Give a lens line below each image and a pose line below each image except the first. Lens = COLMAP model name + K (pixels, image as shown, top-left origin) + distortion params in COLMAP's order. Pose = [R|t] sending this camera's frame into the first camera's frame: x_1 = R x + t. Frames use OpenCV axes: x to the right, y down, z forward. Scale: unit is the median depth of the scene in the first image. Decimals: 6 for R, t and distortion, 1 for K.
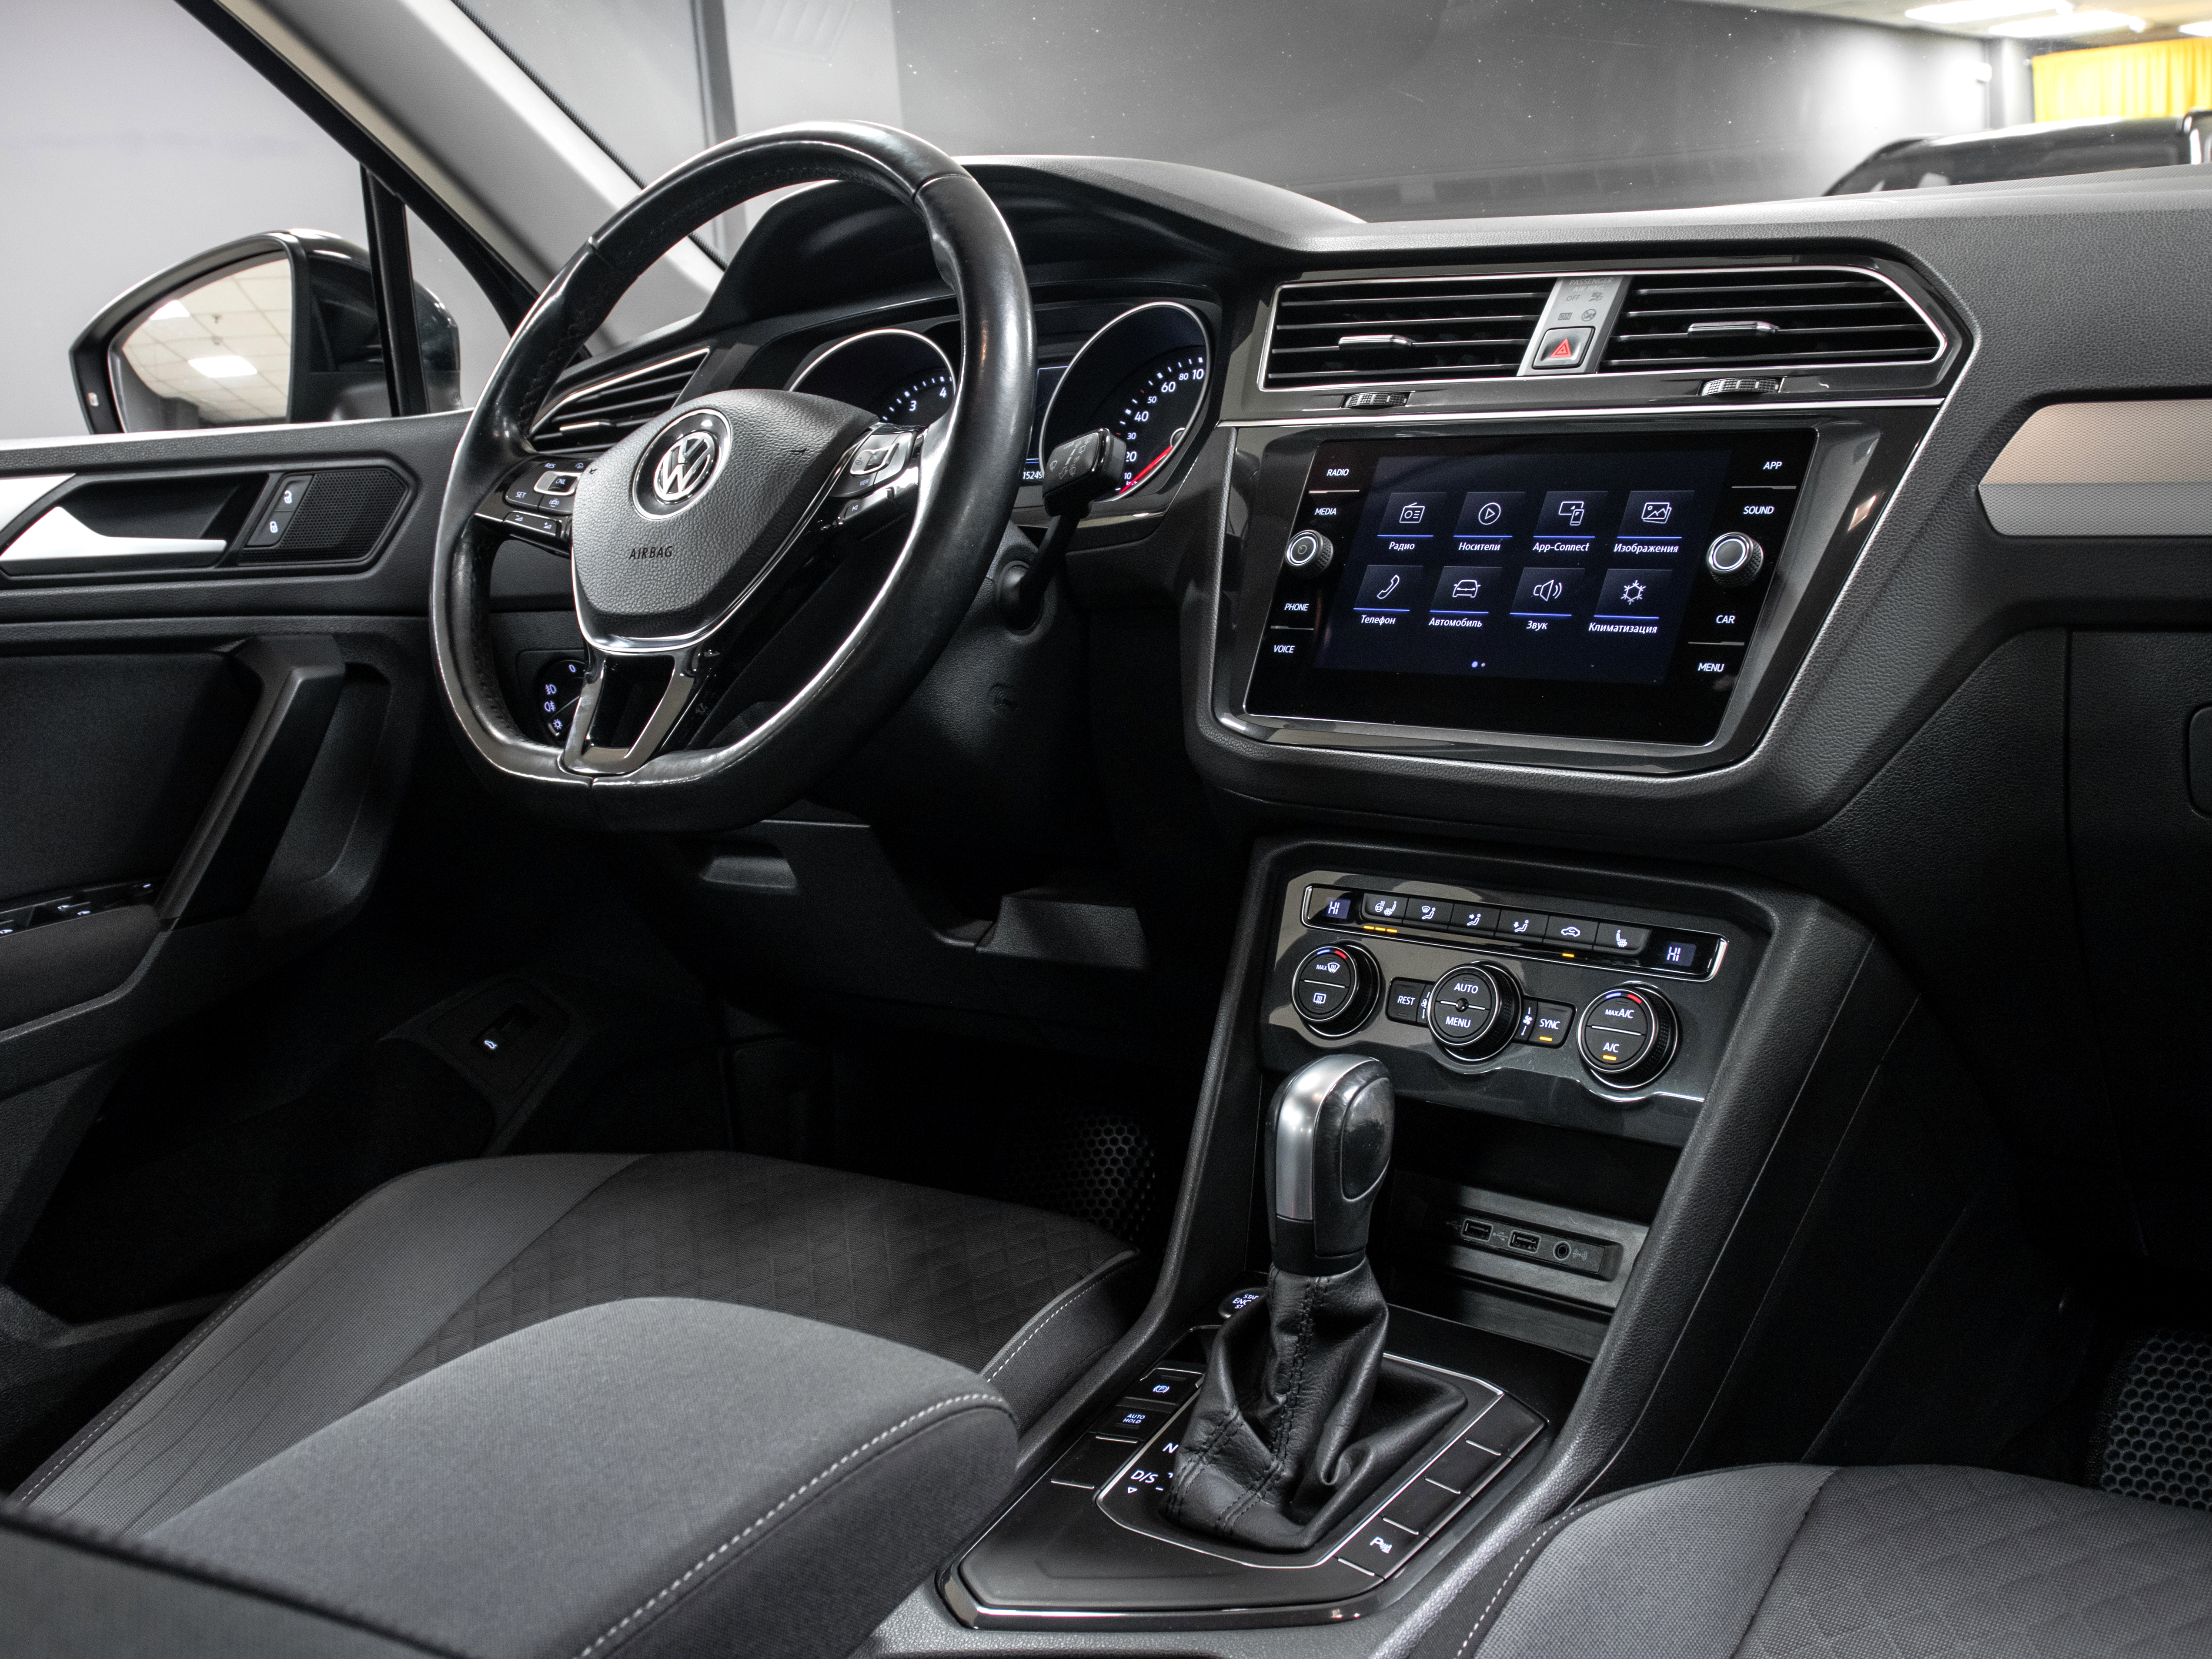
lens RADIAL K [[2443.5, 0, 1111.9], [0, 2443.5, 807.8], [0, 0, 1]] dist [-0.103757, 0.000000]
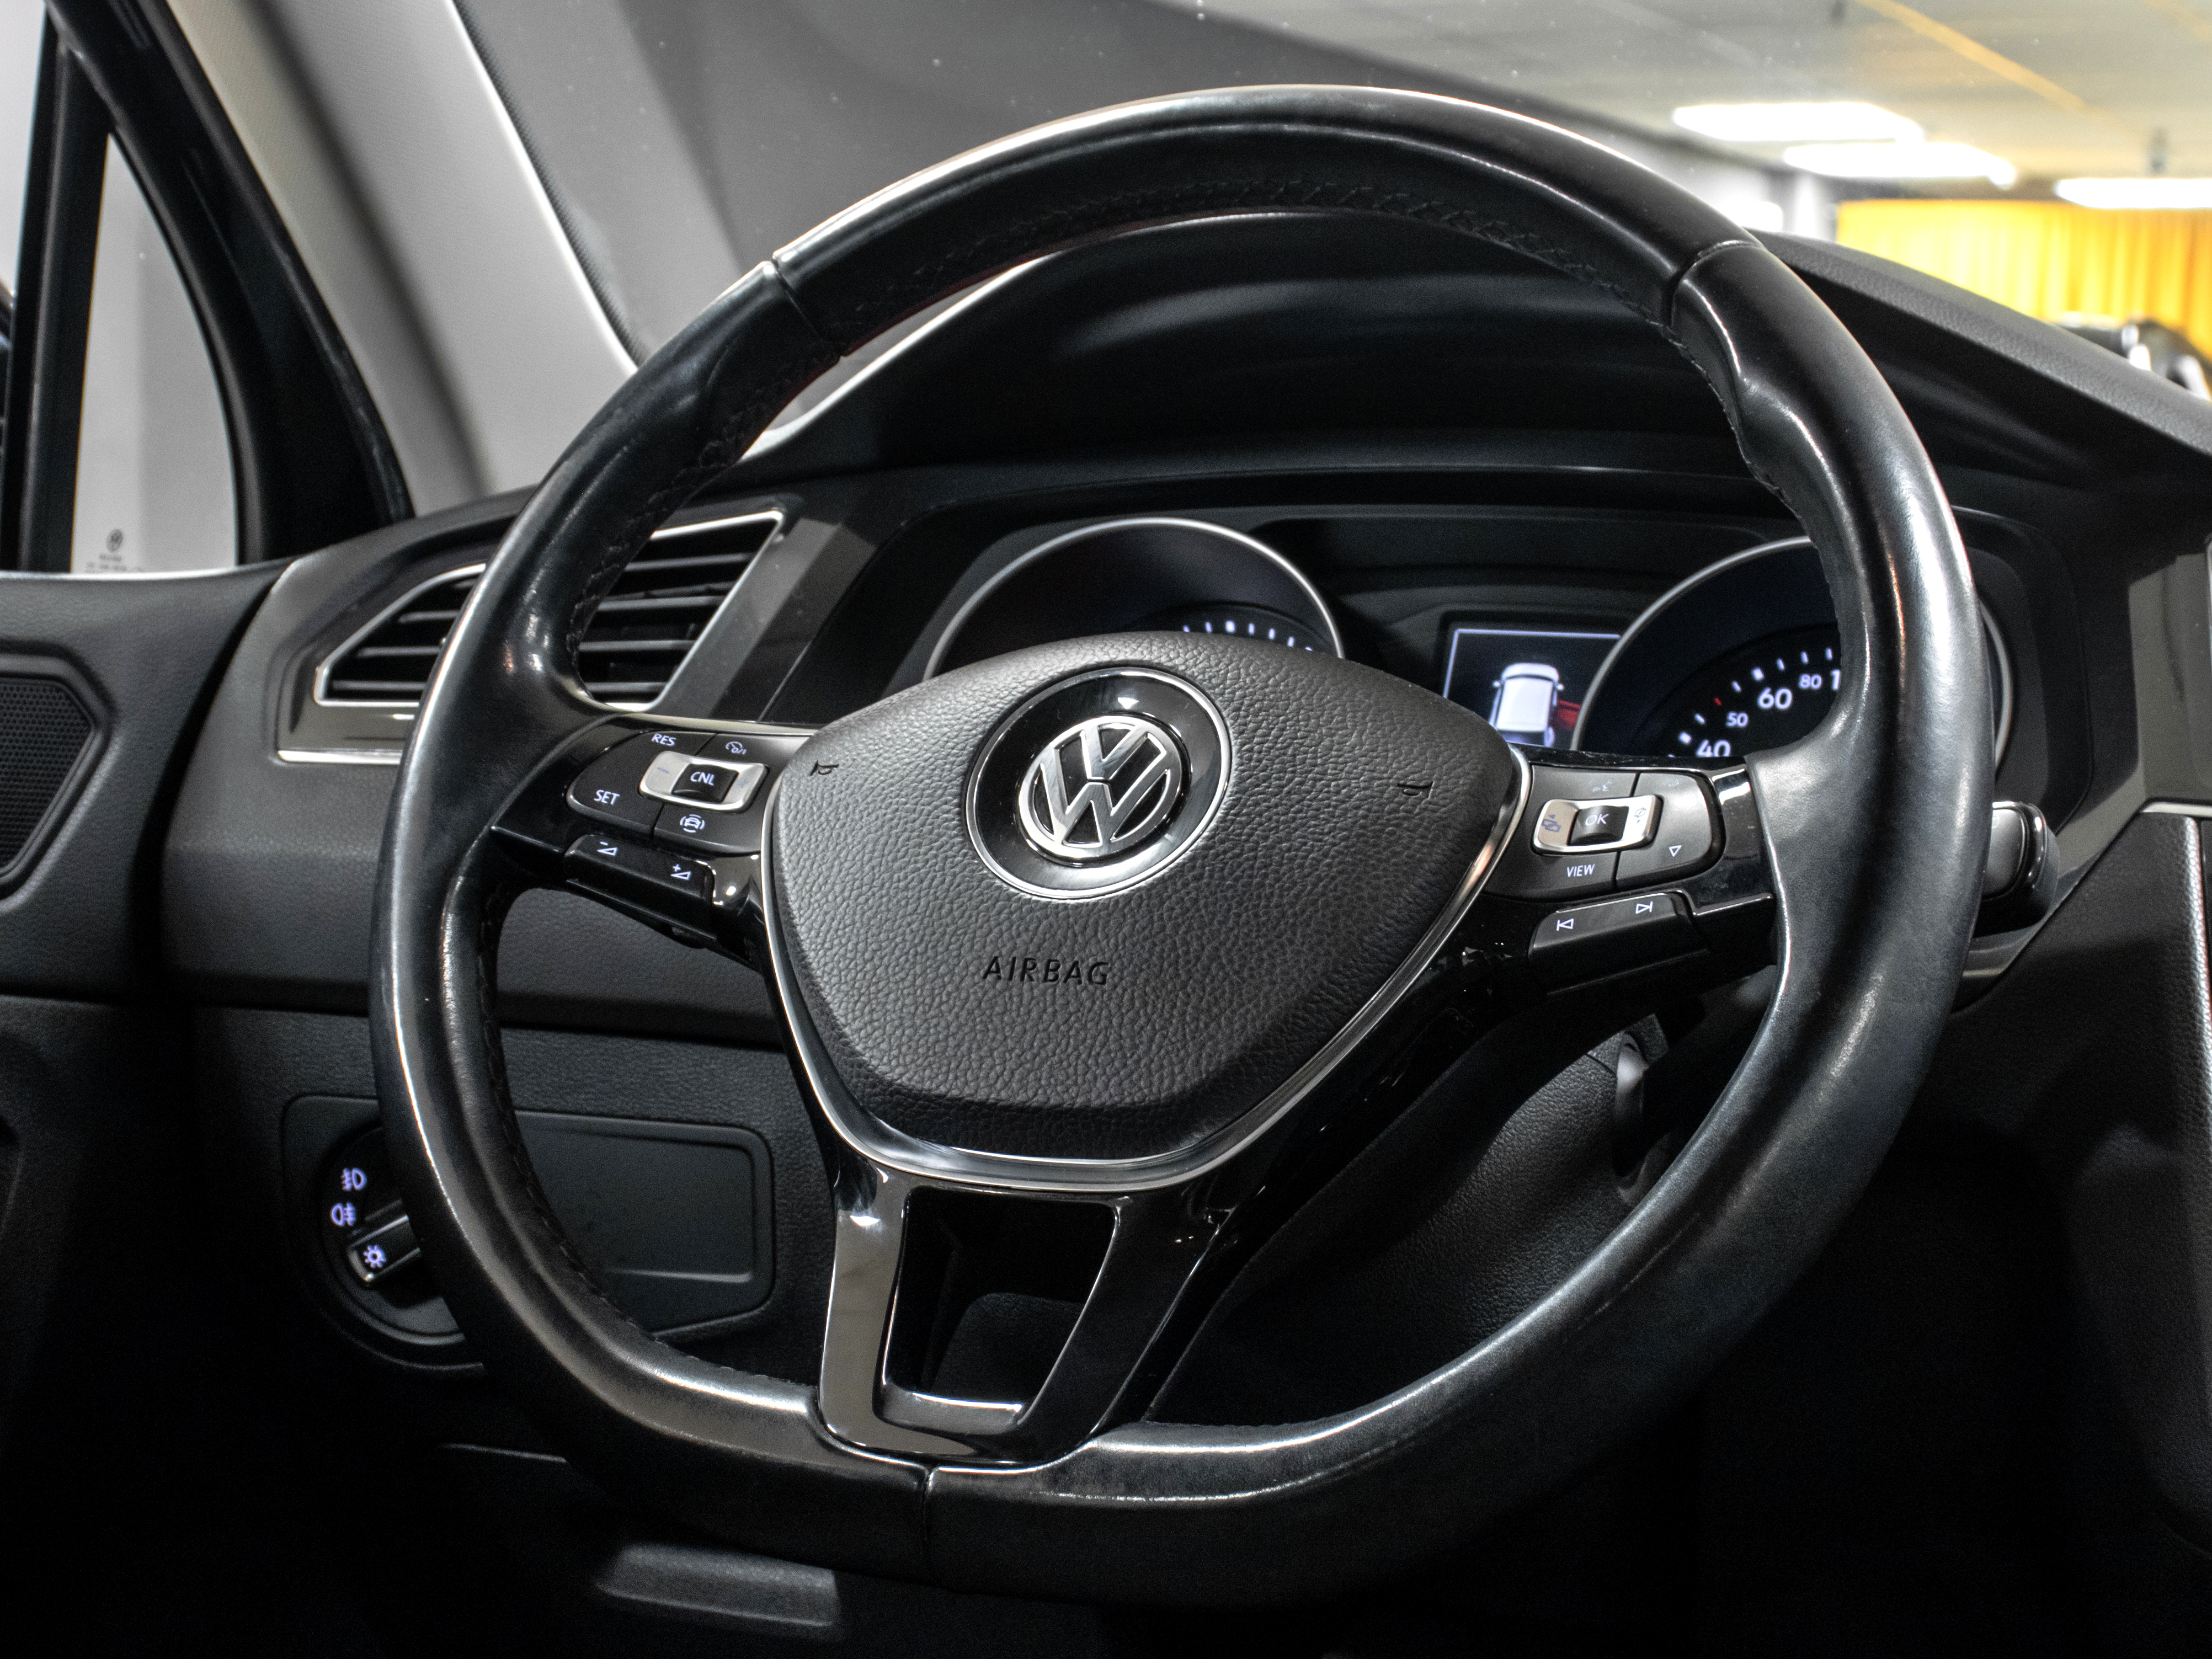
lens RADIAL K [[3981.5, 0, 1040.5], [0, 3981.5, 862.5], [0, 0, 1]] dist [-0.026227, 0.000000]
pose [[0.971515, 0.091212, 0.218722, -0.375650], [-0.067445, 0.991214, -0.113785, -0.041802], [-0.227179, 0.095792, 0.969130, 0.287597]]
